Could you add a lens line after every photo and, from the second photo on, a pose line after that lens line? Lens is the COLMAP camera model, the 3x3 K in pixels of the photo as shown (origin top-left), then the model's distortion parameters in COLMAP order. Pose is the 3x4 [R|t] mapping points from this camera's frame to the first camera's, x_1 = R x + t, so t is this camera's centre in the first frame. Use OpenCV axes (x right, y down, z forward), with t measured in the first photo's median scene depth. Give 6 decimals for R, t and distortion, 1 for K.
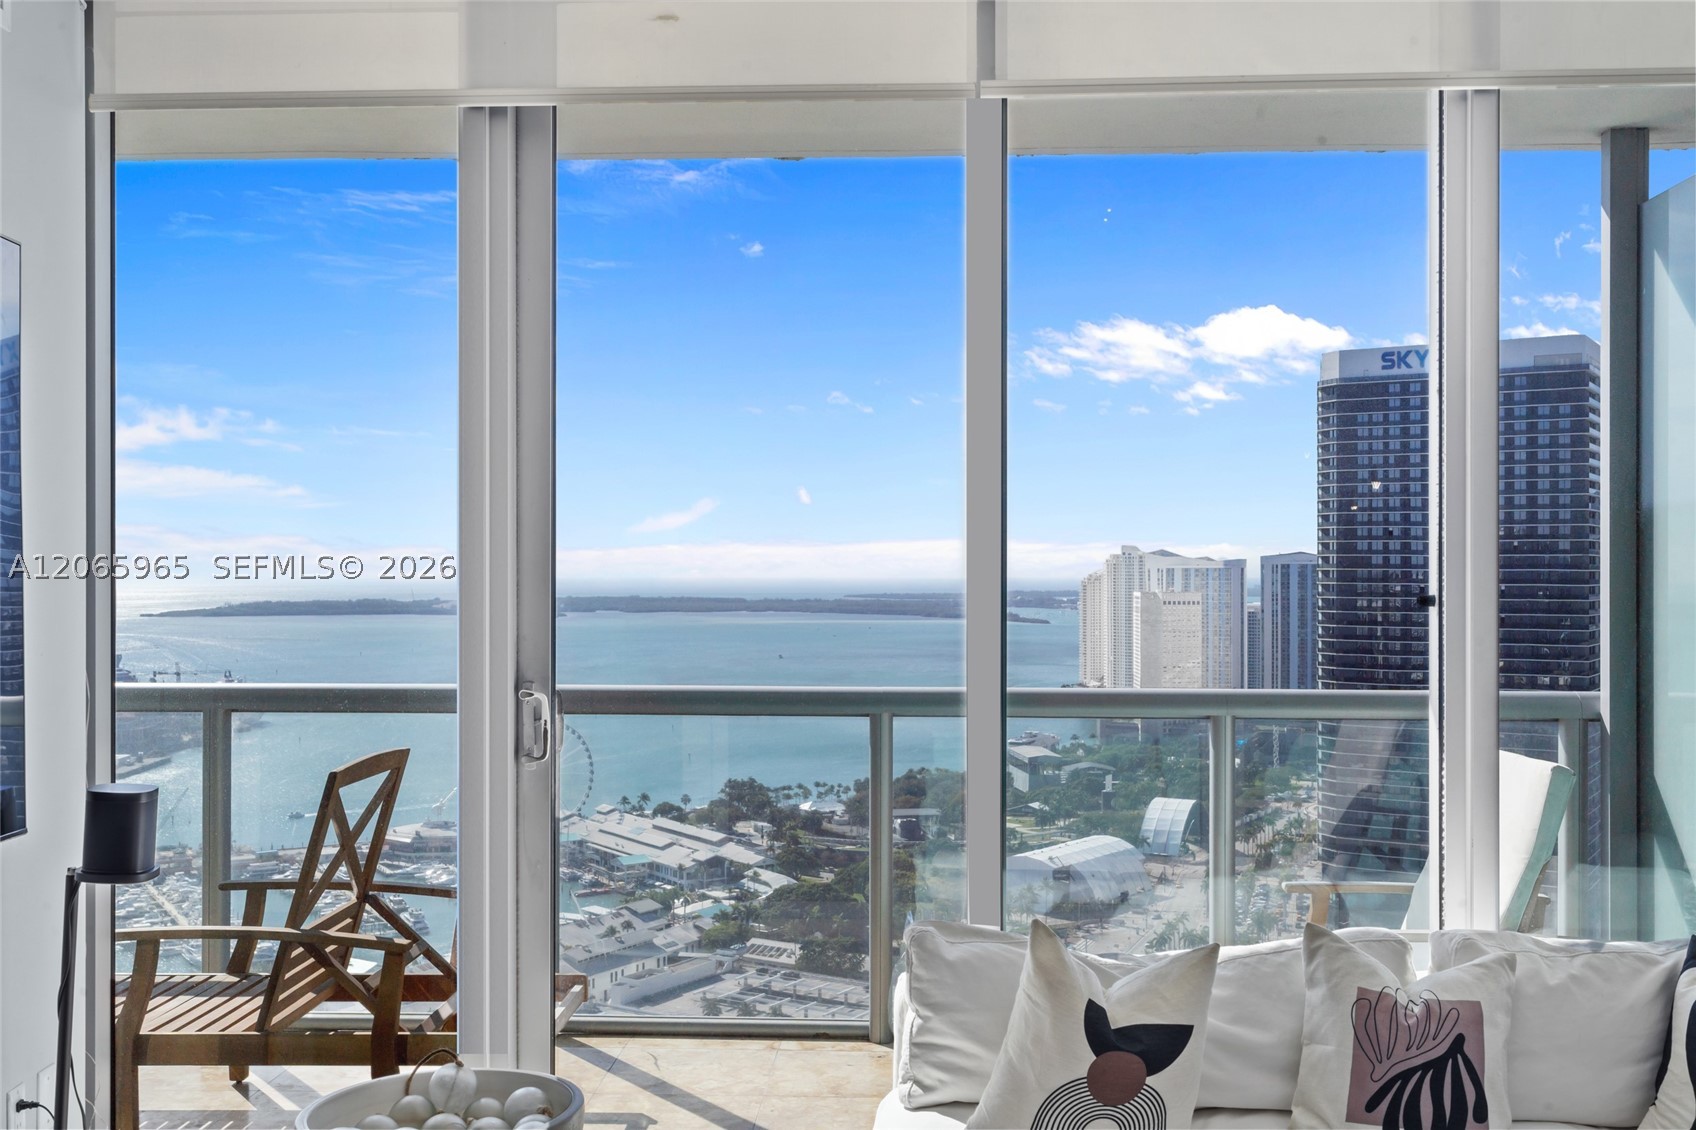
lens RADIAL K [[1693.8, 0, 853.5], [0, 1693.8, 565.1], [0, 0, 1]] dist [0.019509, 0.000000]
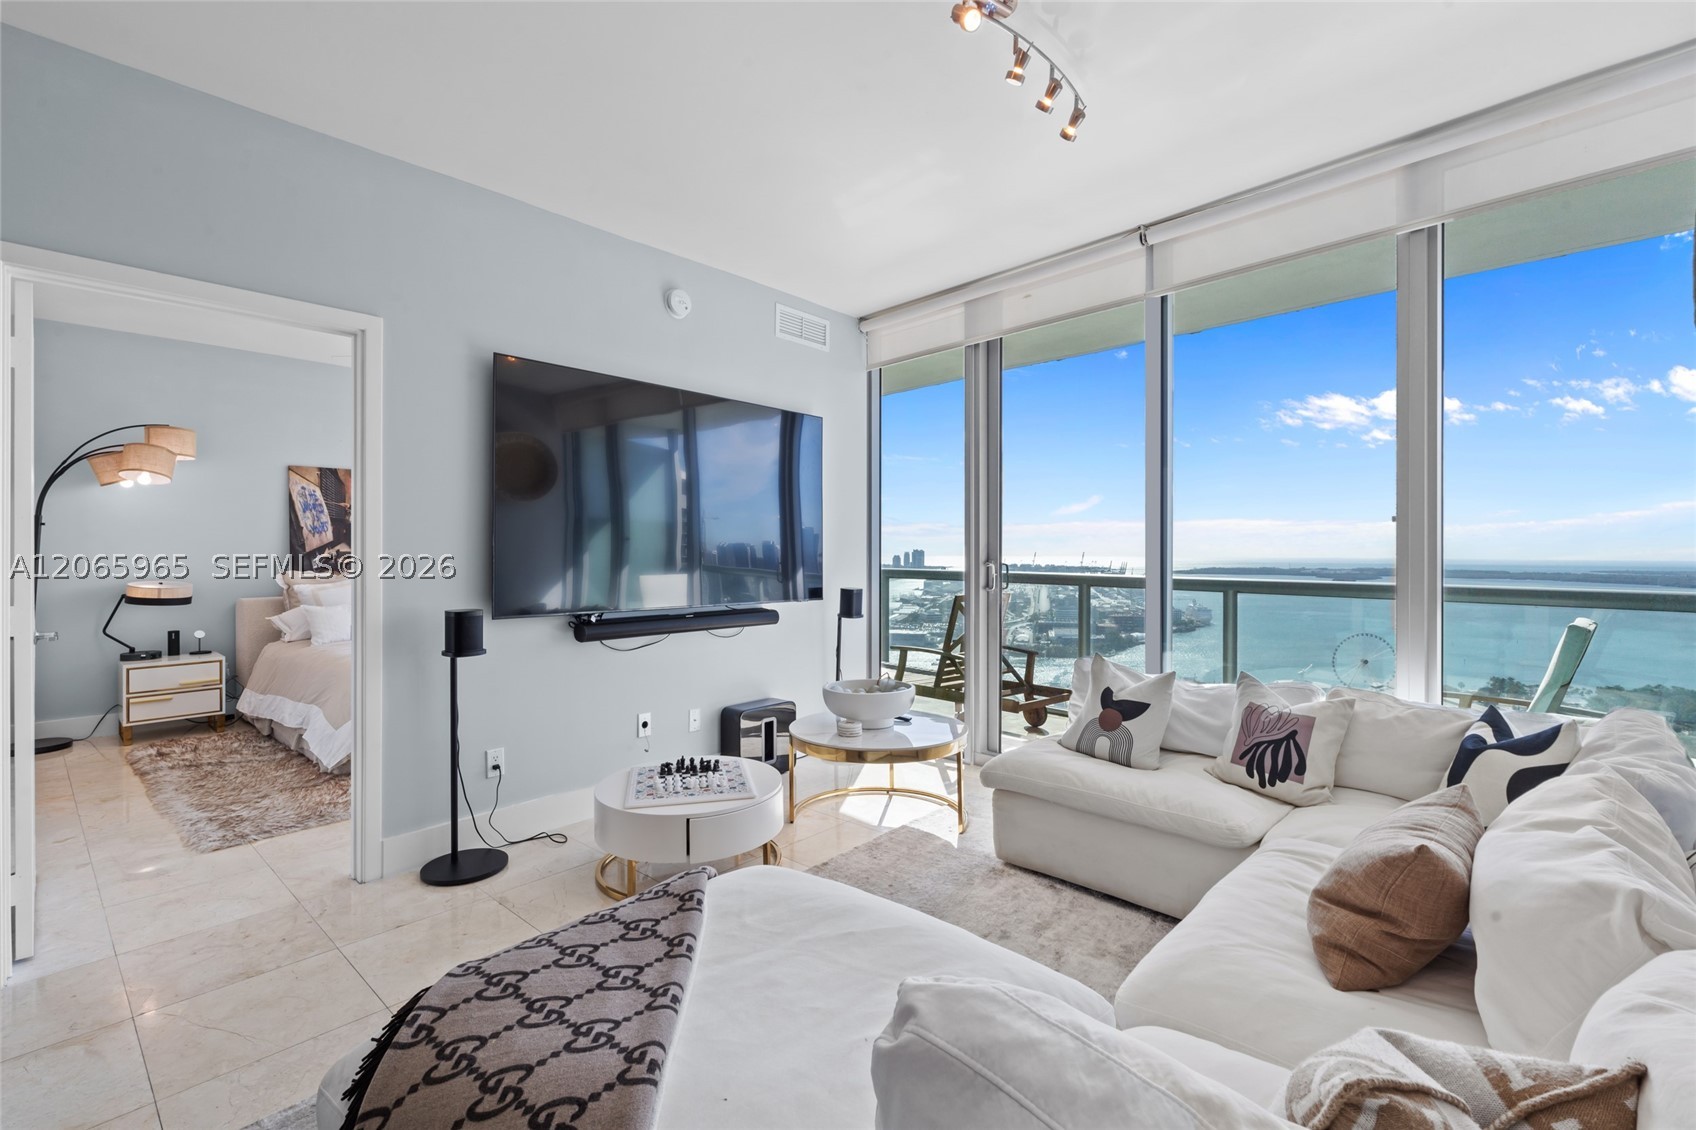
lens RADIAL K [[753.2, 0, 851.9], [0, 753.2, 552.1], [0, 0, 1]] dist [0.003456, -0.000623]
pose [[0.713304, 0.003232, -0.700848, 0.379226], [-0.002124, 0.999995, 0.002449, 0.042522], [0.700852, -0.000258, 0.713307, 0.008639]]
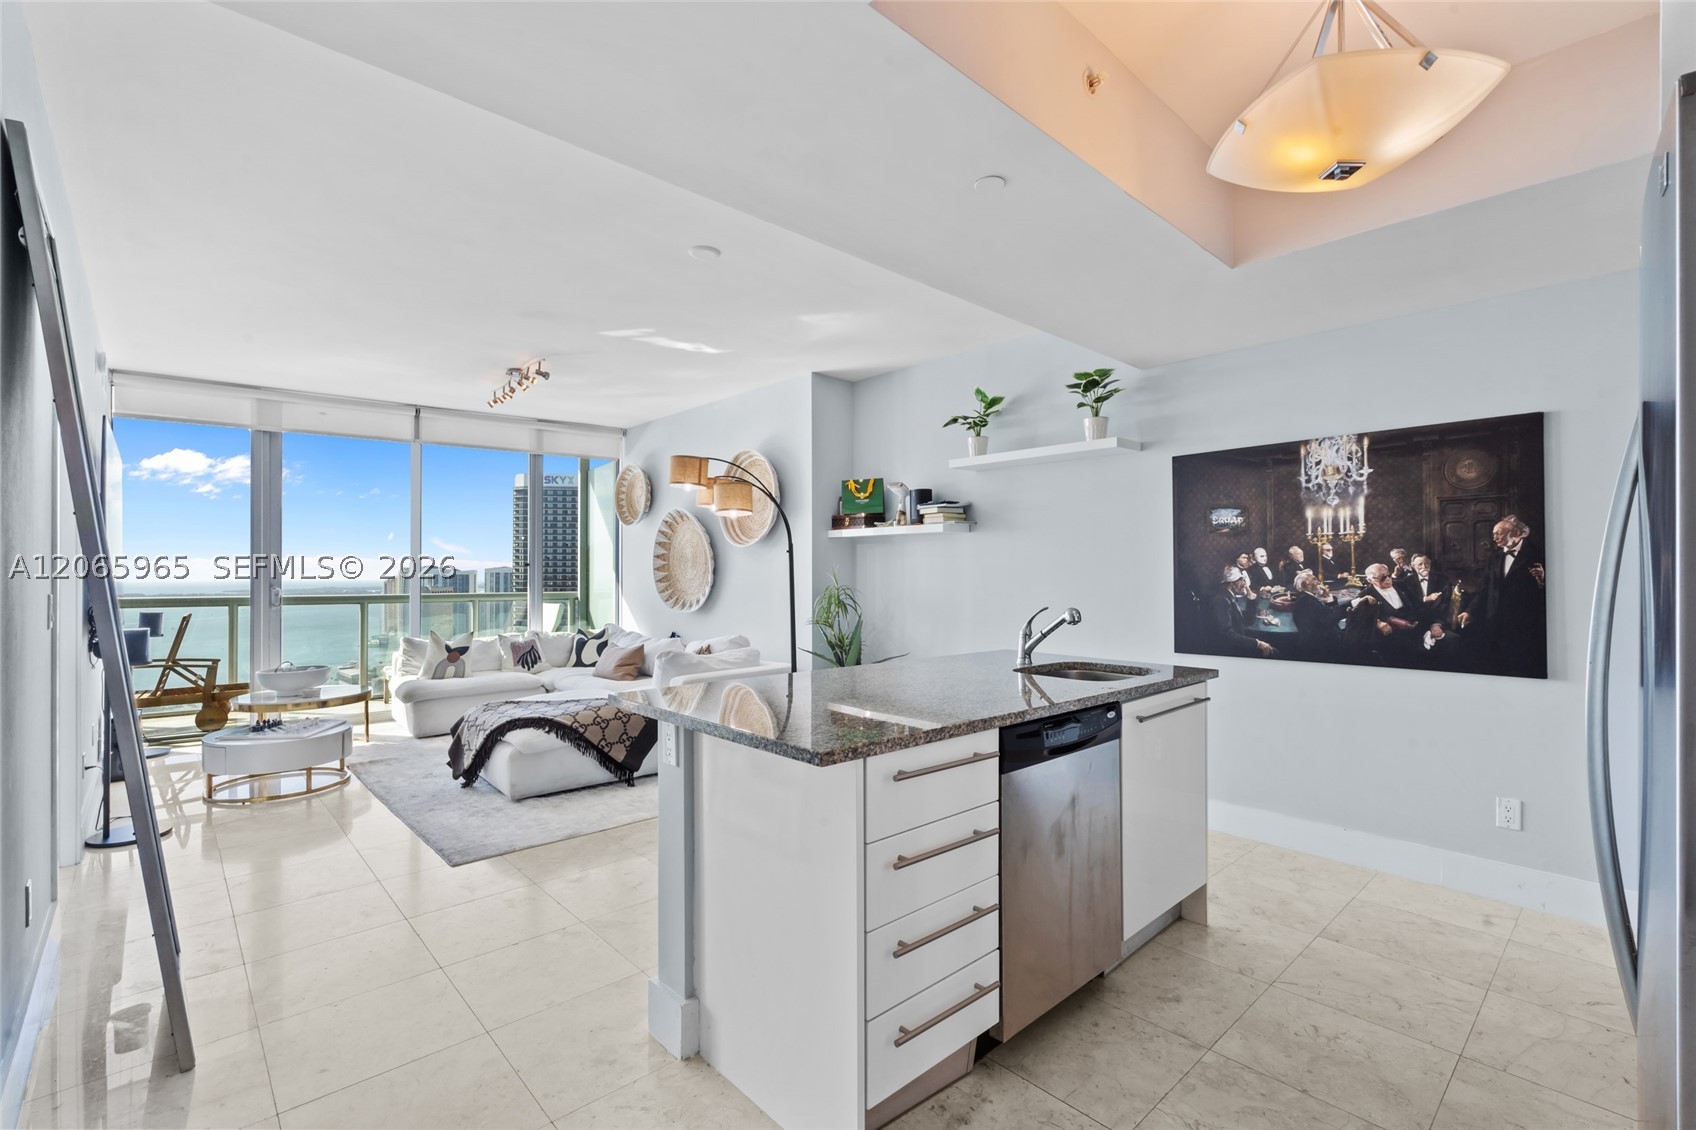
lens RADIAL K [[753.2, 0, 859.9], [0, 753.2, 572.5], [0, 0, 1]] dist [0.003456, -0.000623]
pose [[0.766306, -0.001028, 0.642475, -0.210255], [0.001522, 0.999999, -0.000215, 0.034286], [-0.642474, 0.001143, 0.766306, -0.857314]]
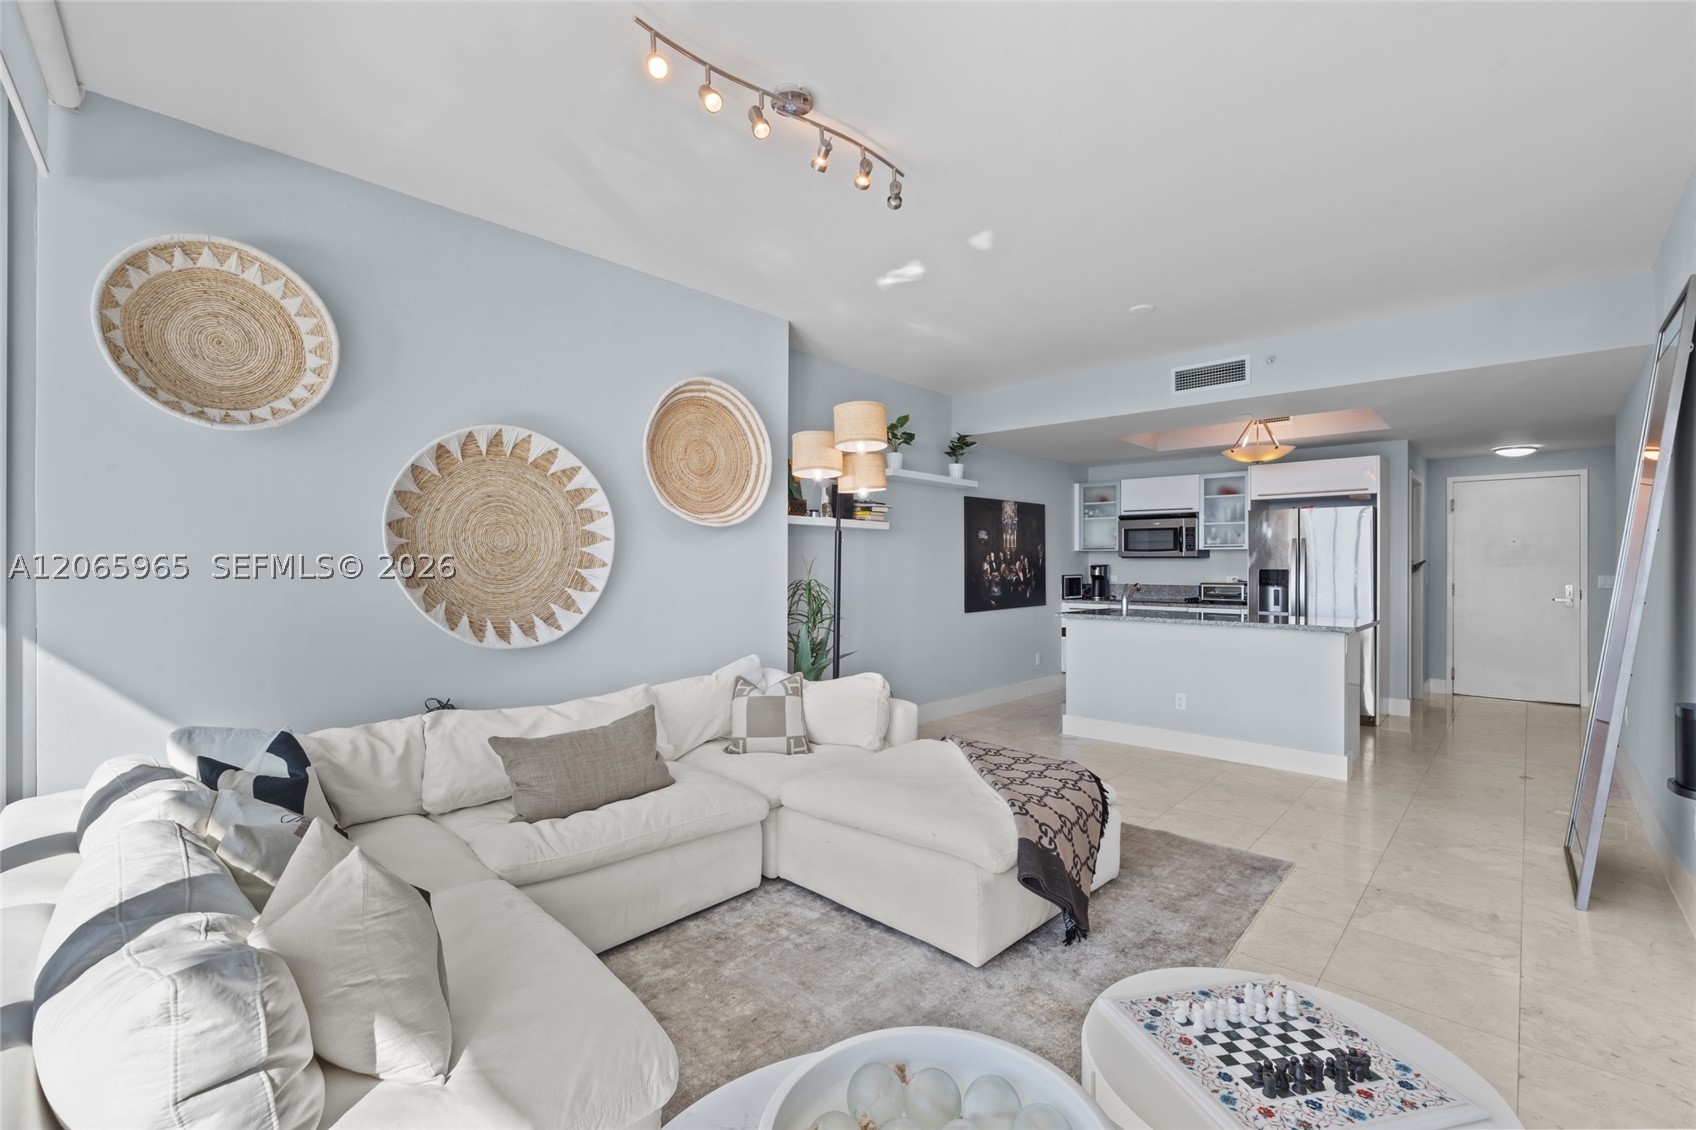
lens RADIAL K [[753.2, 0, 857.8], [0, 753.2, 560.5], [0, 0, 1]] dist [0.003456, -0.000623]
pose [[-0.713197, -0.000471, 0.700964, -0.247051], [-0.002671, 0.999994, -0.002046, 0.029213], [-0.700959, -0.003332, -0.713194, 0.703465]]
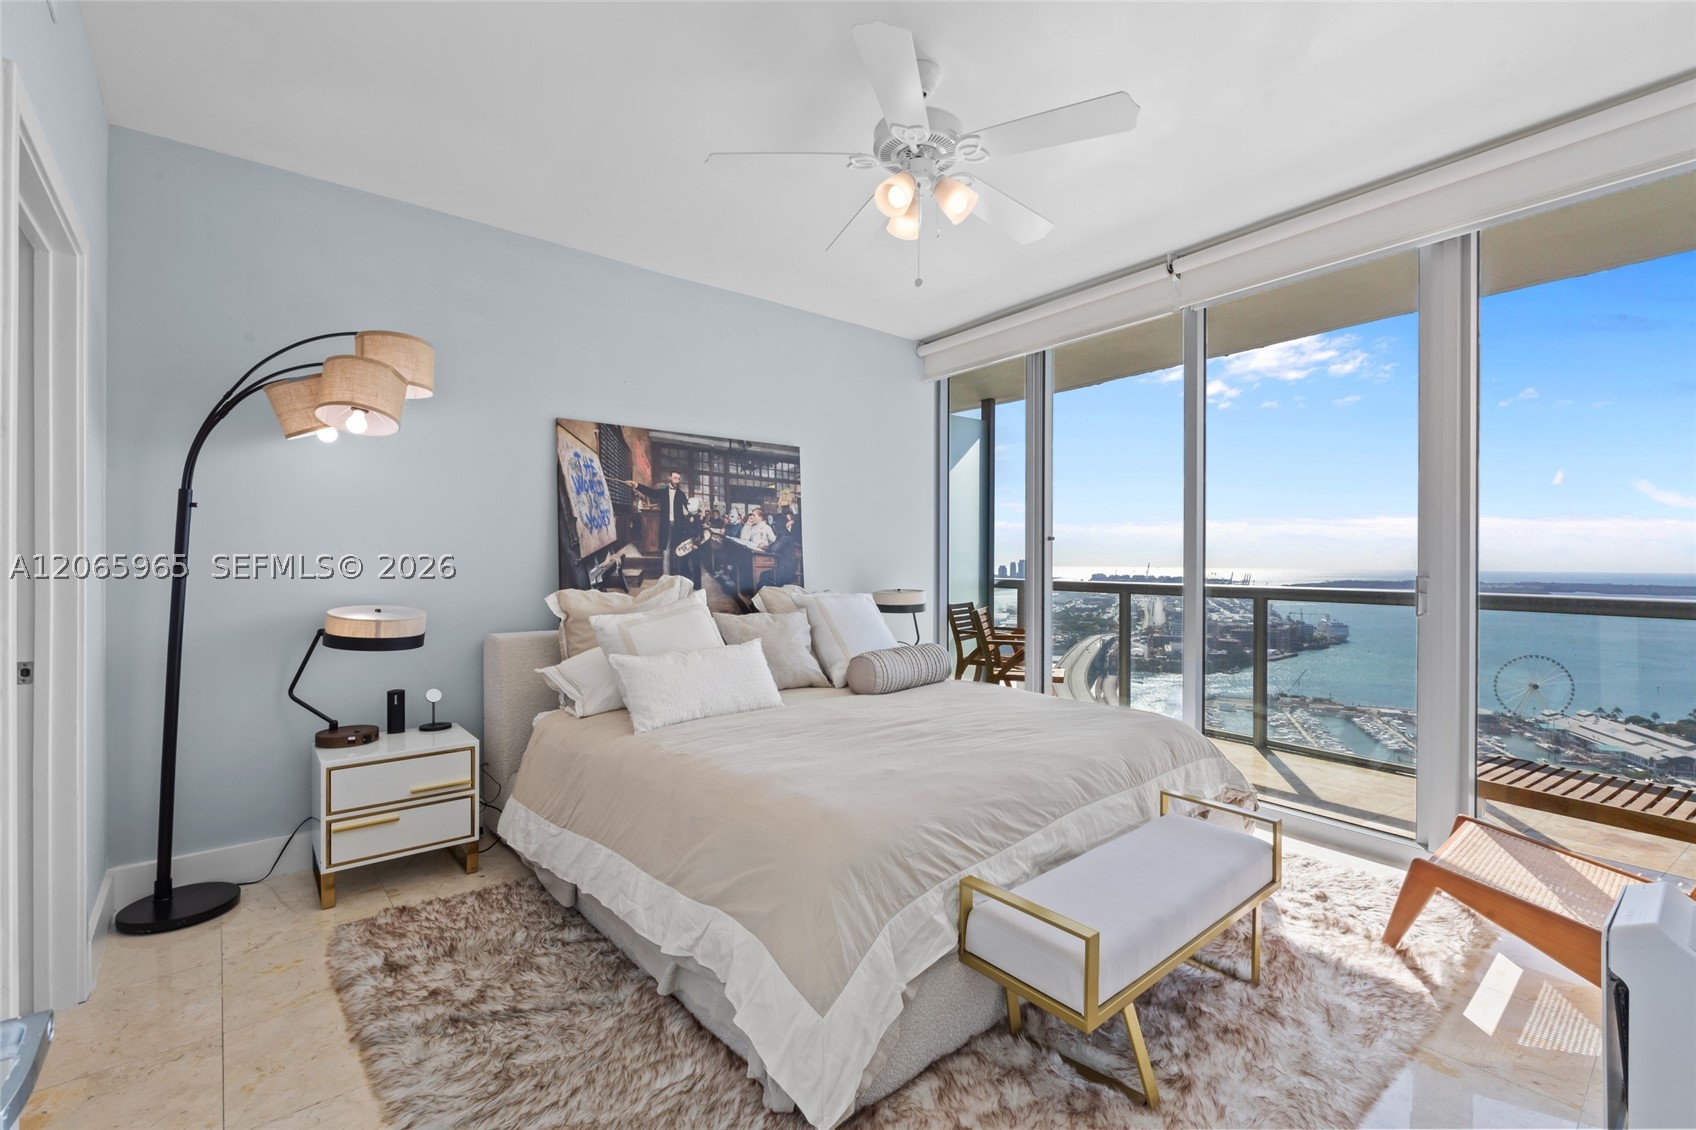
lens RADIAL K [[753.2, 0, 859.0], [0, 753.2, 563.7], [0, 0, 1]] dist [0.003456, -0.000623]
pose [[0.615918, 0.010124, -0.787745, -0.368233], [-0.008125, 0.999946, 0.006498, 0.045871], [0.787769, 0.002398, 0.615967, 0.015523]]
